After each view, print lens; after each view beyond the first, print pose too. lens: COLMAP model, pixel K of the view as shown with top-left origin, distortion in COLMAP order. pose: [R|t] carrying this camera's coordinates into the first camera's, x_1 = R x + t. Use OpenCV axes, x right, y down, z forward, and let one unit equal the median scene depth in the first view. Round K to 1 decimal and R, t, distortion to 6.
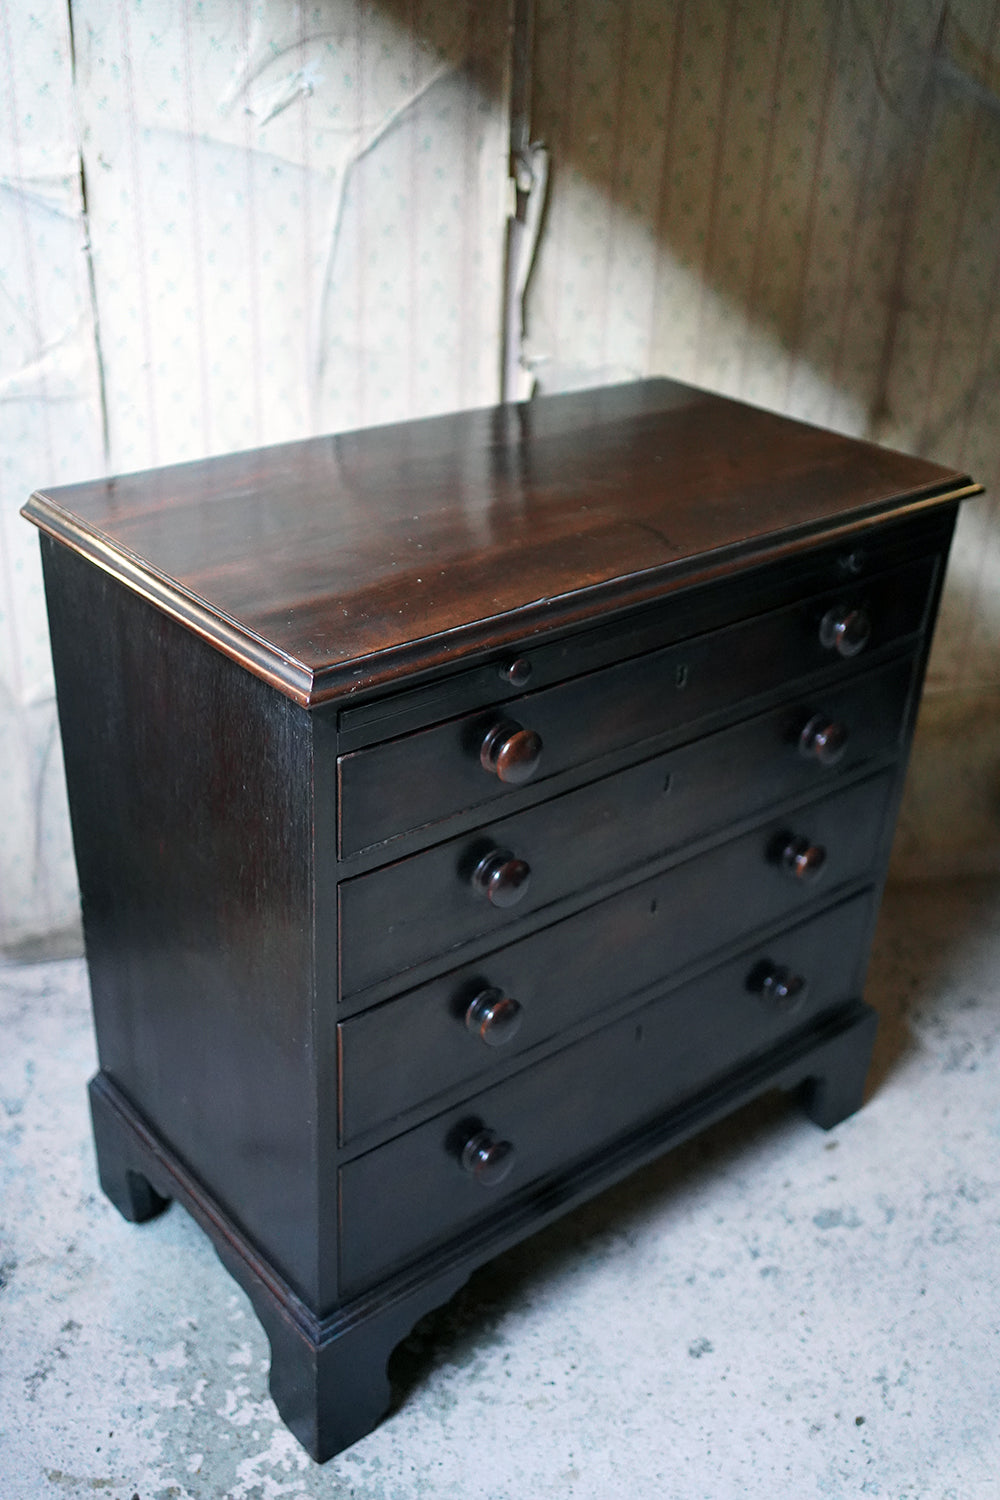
lens RADIAL K [[1525.1, 0, 504.1], [0, 1525.1, 757.5], [0, 0, 1]] dist [-0.031311, 0.175275]
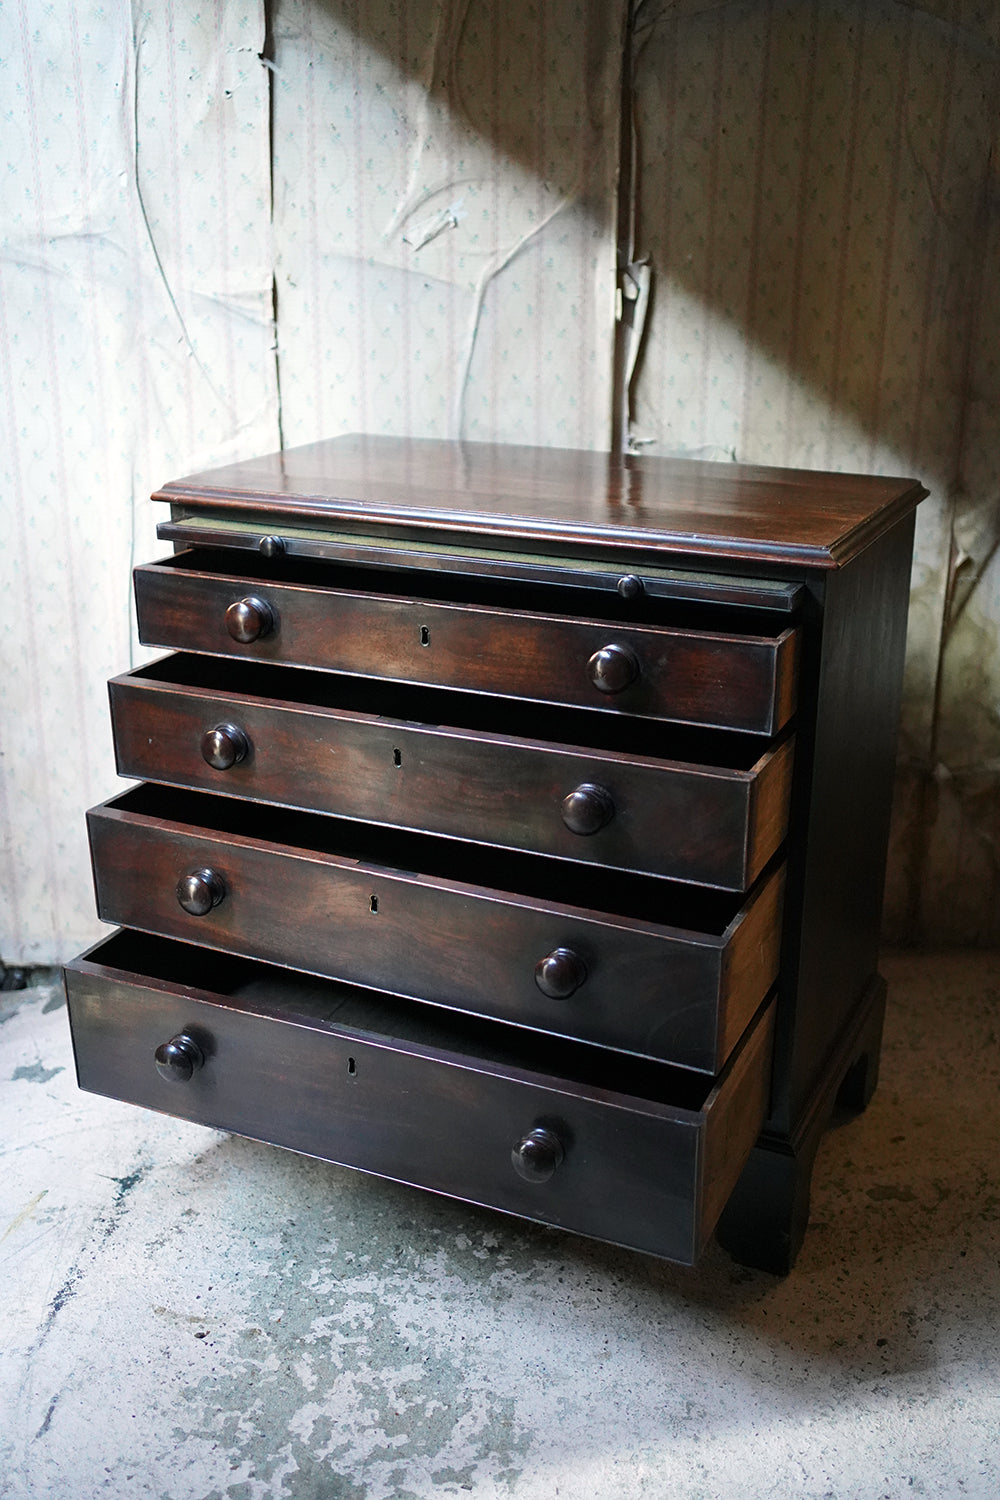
lens RADIAL K [[1523.0, 0, 512.6], [0, 1523.0, 751.6], [0, 0, 1]] dist [-0.021698, 0.153400]
pose [[0.986869, 0.017493, -0.160570, 0.128156], [-0.043420, 0.986257, -0.159411, 0.187266], [0.155575, 0.164290, 0.974066, -0.134955]]
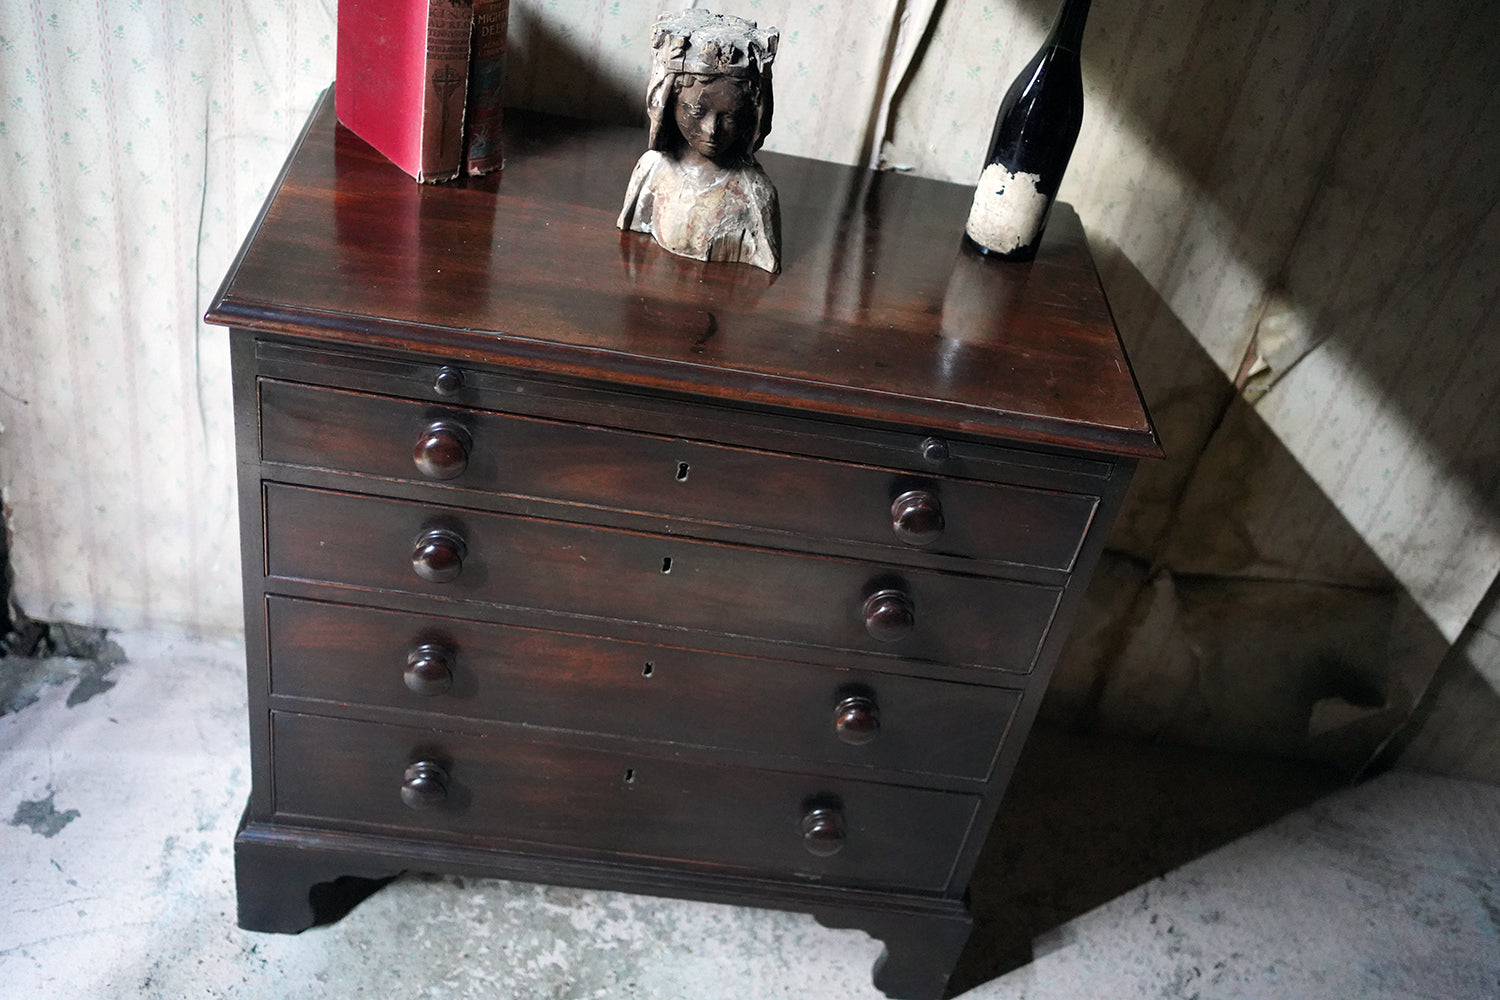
lens RADIAL K [[1521.7, 0, 749.7], [0, 1521.7, 495.9], [0, 0, 1]] dist [-0.026570, 0.164798]
pose [[0.972528, 0.220343, -0.075083, 0.052104], [-0.207485, 0.966738, 0.149557, -0.213216], [0.105540, -0.129870, 0.985898, 0.103165]]
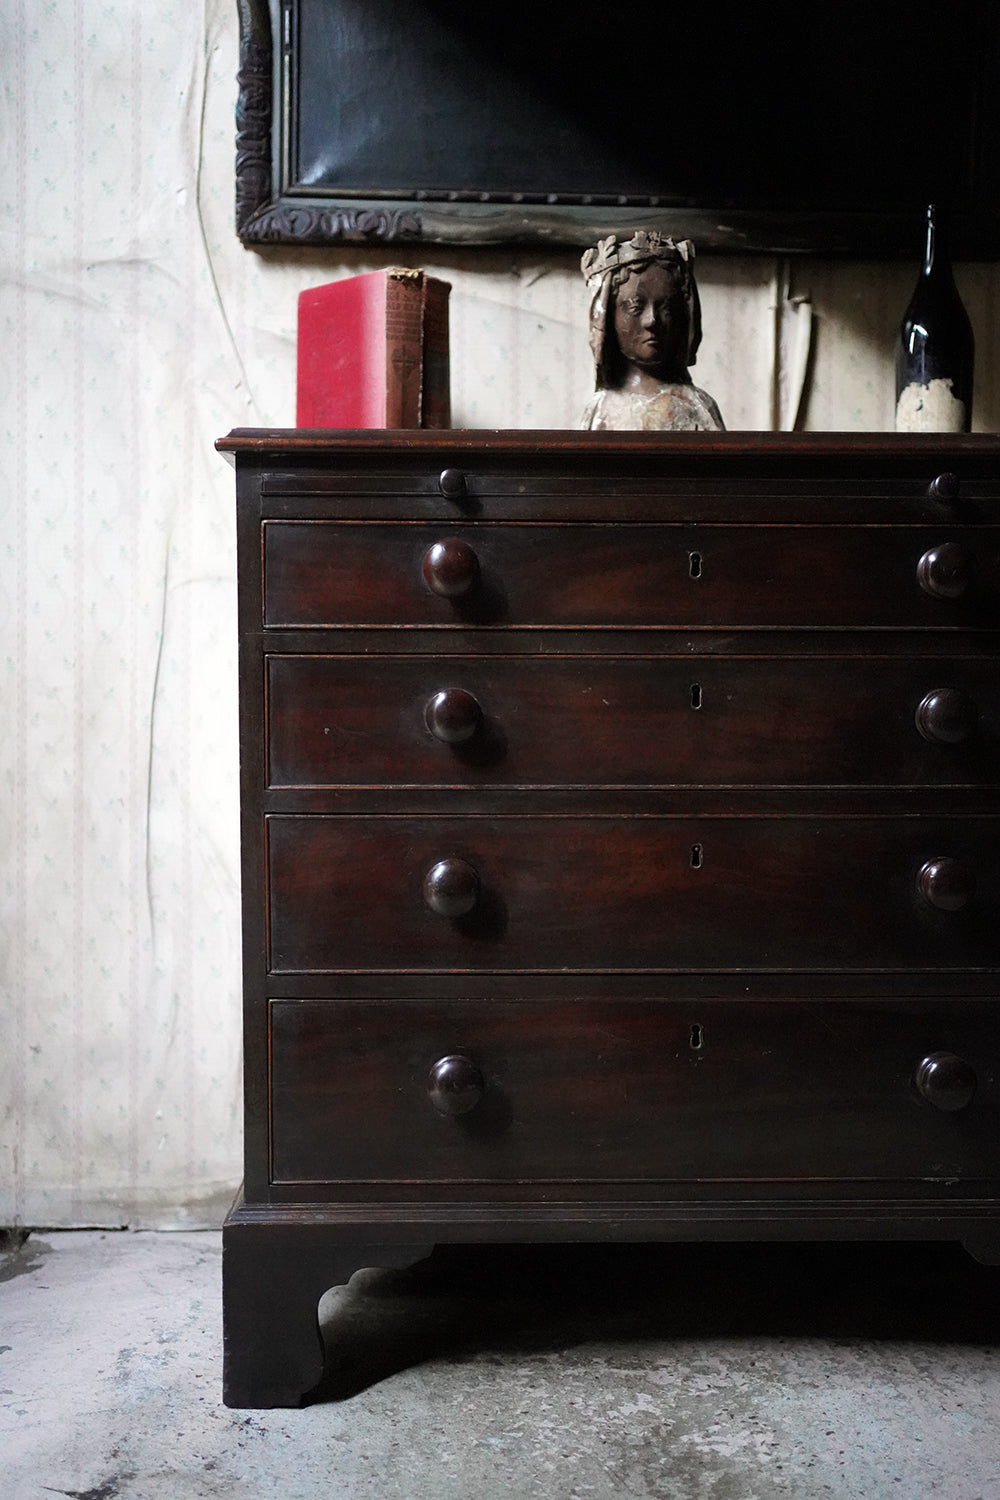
lens RADIAL K [[1519.2, 0, 509.0], [0, 1519.2, 756.7], [0, 0, 1]] dist [-0.025290, 0.155155]
pose [[0.986101, -0.034421, -0.162540, -0.015973], [-0.041338, 0.896709, -0.440686, 0.328618], [0.160919, 0.441280, 0.882823, 0.235896]]
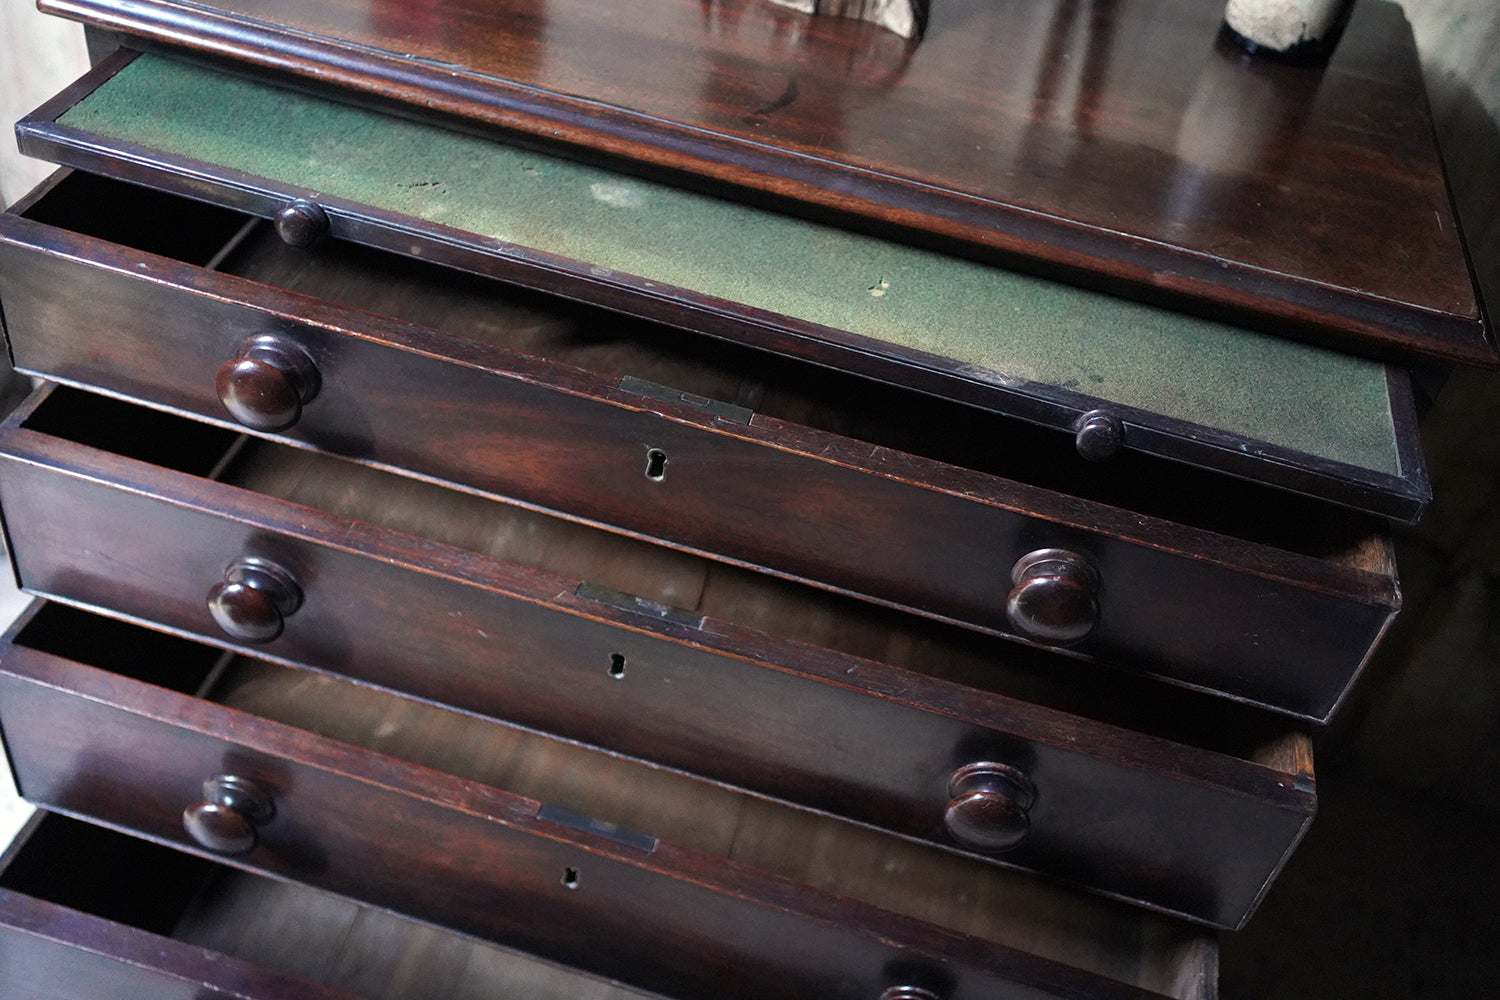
lens RADIAL K [[1538.4, 0, 749.2], [0, 1538.4, 478.4], [0, 0, 1]] dist [-0.026199, 0.143767]
pose [[0.911194, 0.335456, -0.239156, 0.110527], [-0.286455, 0.933098, 0.217421, -0.164349], [0.296091, -0.129605, 0.946326, 0.372414]]
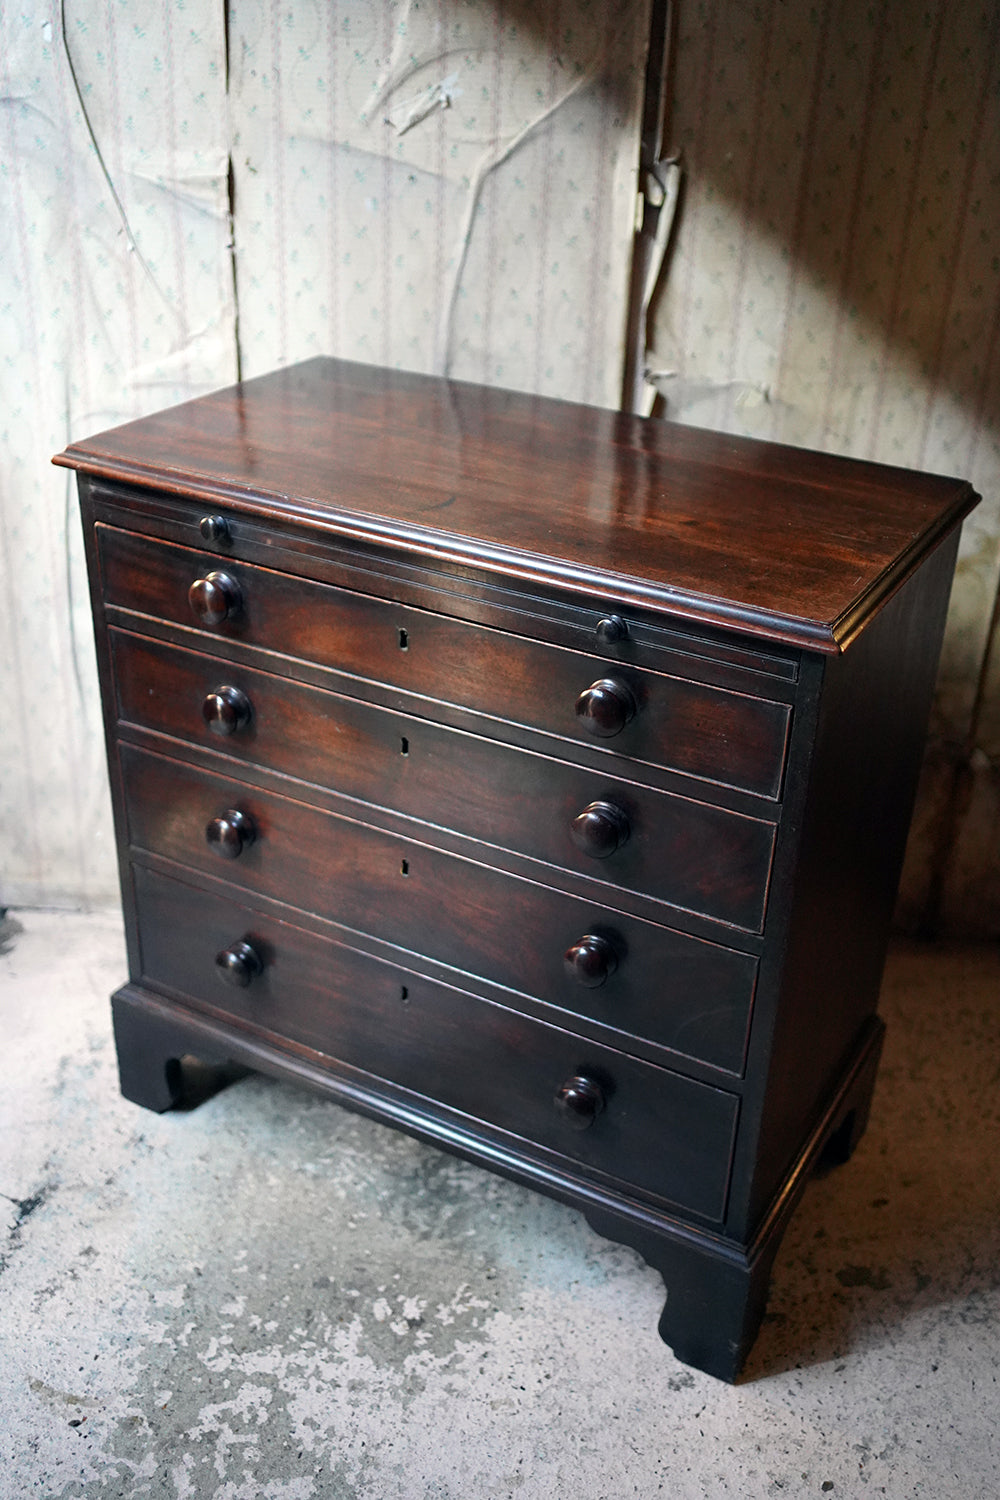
lens RADIAL K [[1524.8, 0, 513.2], [0, 1524.8, 745.0], [0, 0, 1]] dist [-0.022695, 0.157301]
pose [[0.975846, 0.100196, -0.194127, 0.162809], [-0.103844, 0.994556, -0.008684, 0.000615], [0.192200, 0.028634, 0.980938, 0.005574]]
